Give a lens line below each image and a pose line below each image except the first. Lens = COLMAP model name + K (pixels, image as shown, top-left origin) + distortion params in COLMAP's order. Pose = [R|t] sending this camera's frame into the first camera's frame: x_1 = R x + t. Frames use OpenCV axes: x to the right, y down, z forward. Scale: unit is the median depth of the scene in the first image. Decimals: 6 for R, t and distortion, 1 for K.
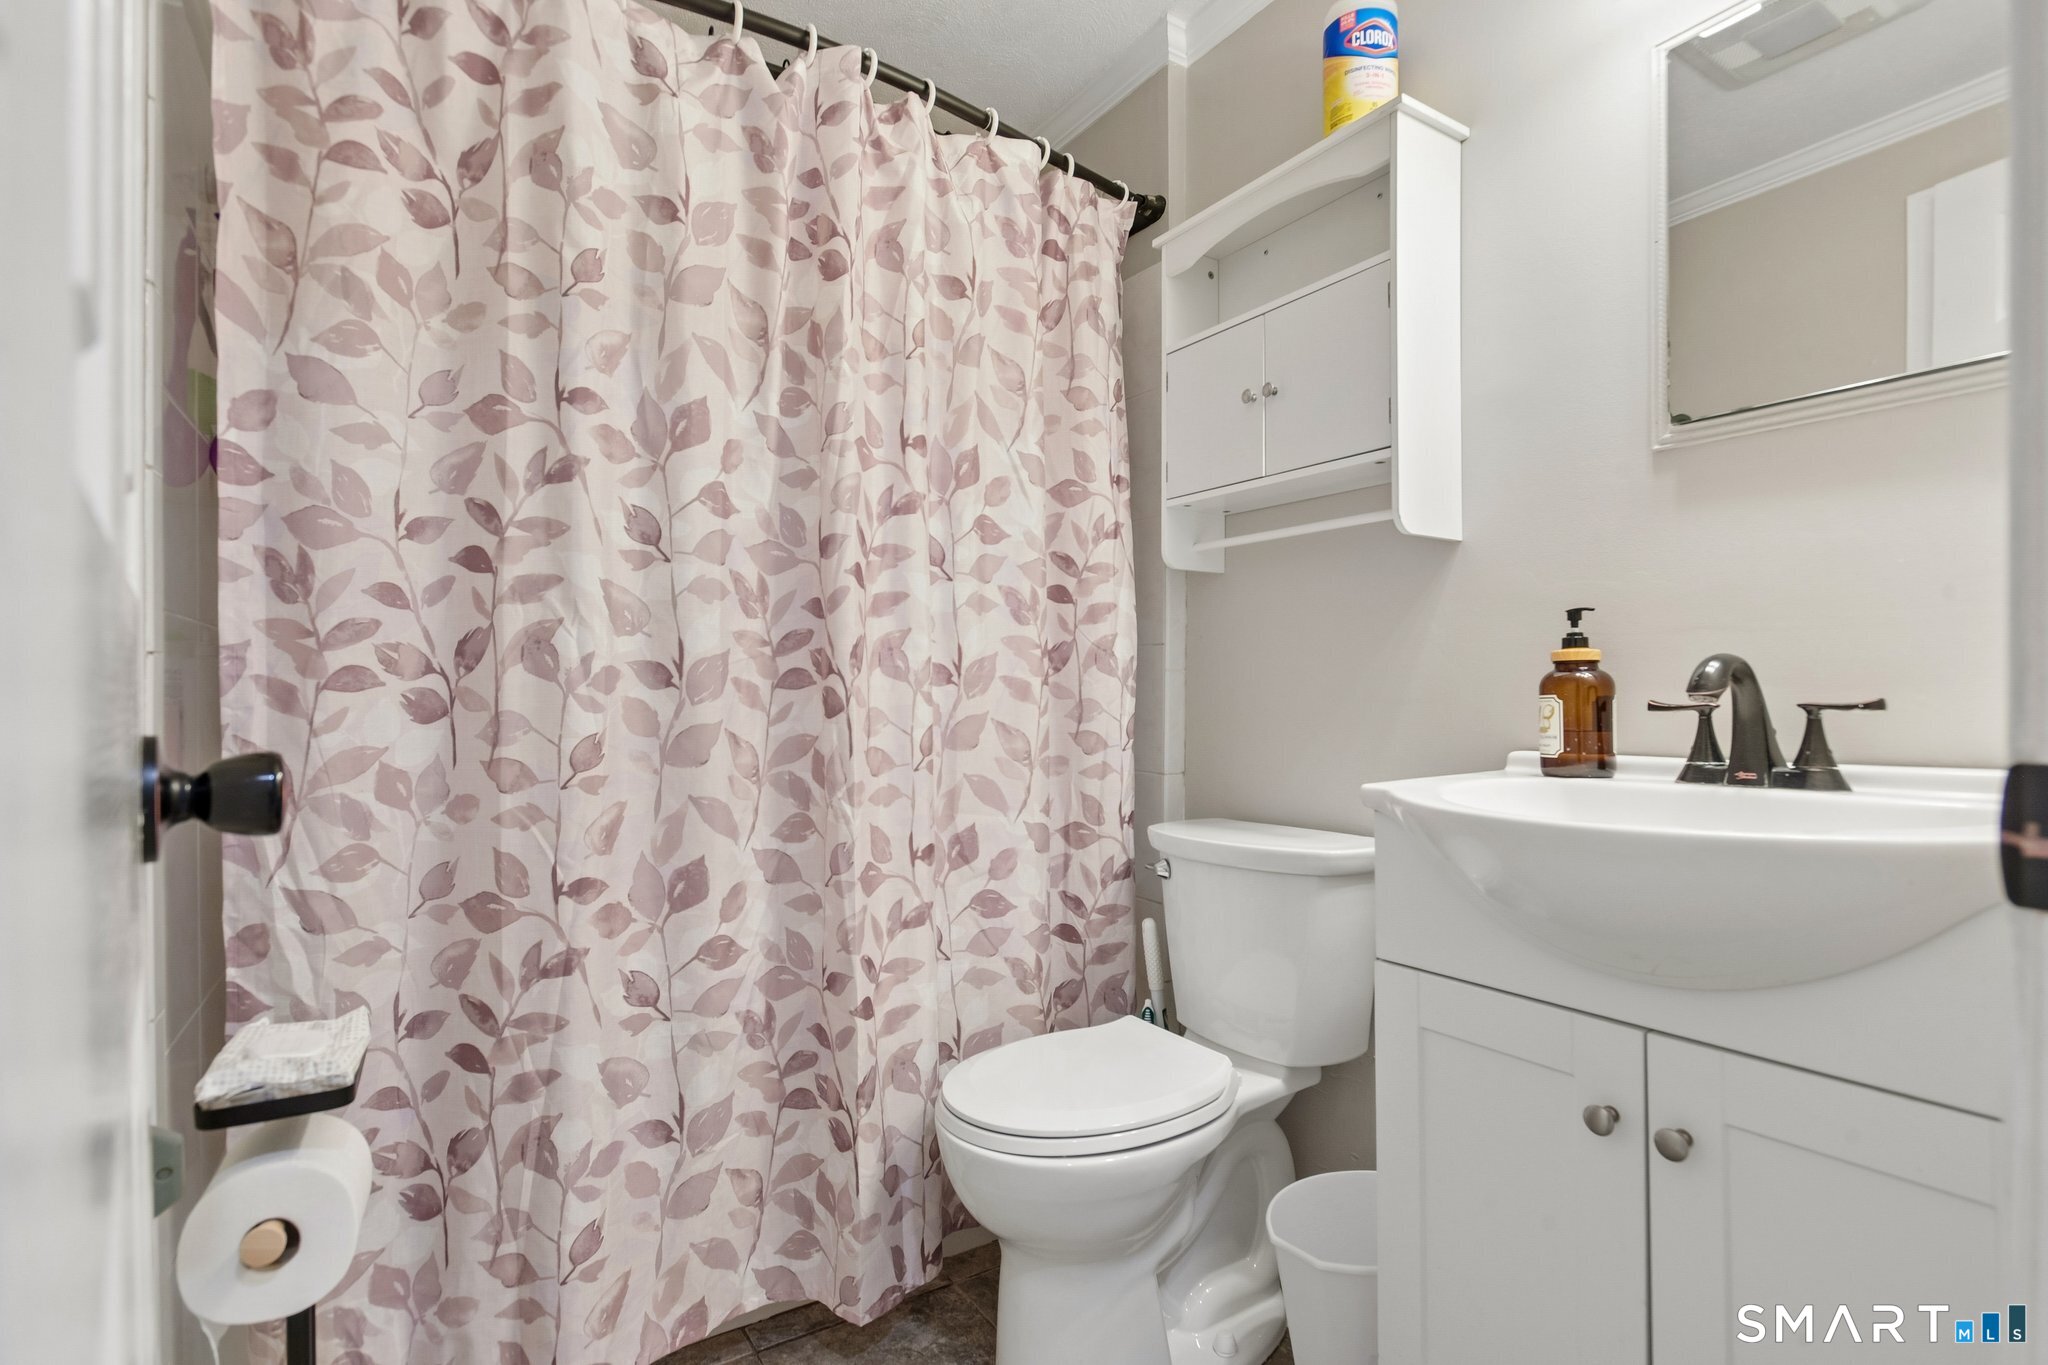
lens RADIAL K [[985.8, 0, 1024.8], [0, 985.8, 691.0], [0, 0, 1]] dist [-0.026247, 0.008149]
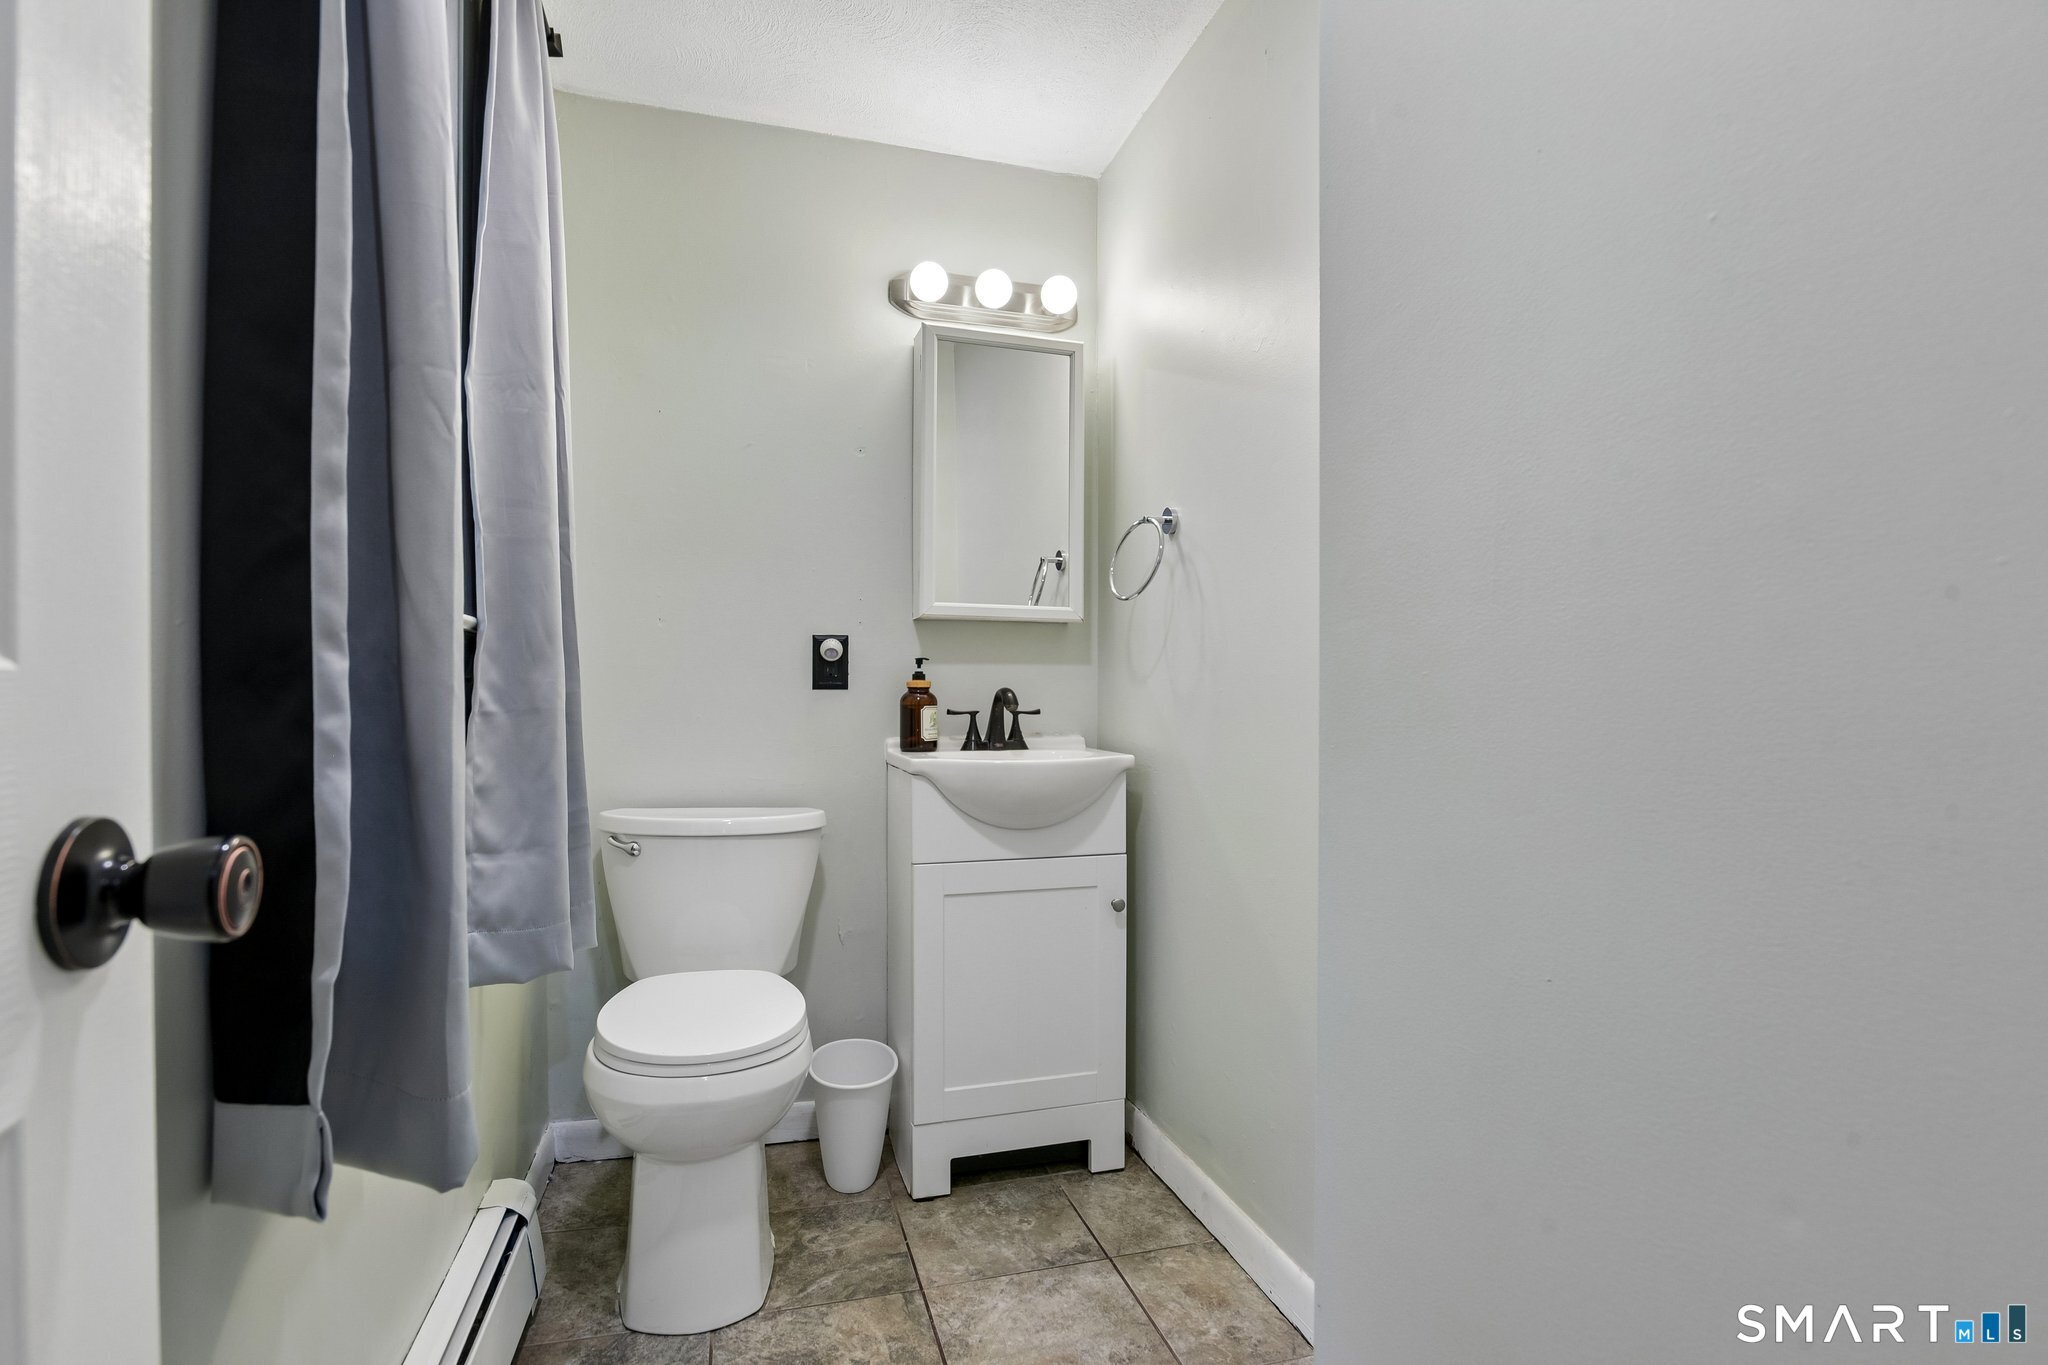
lens RADIAL K [[985.8, 0, 1025.4], [0, 985.8, 694.3], [0, 0, 1]] dist [-0.026247, 0.008149]
pose [[0.294538, 0.005785, 0.955622, -1.161913], [-0.001935, 0.999983, -0.005457, -0.009455], [-0.955638, -0.000242, 0.294544, 0.306763]]
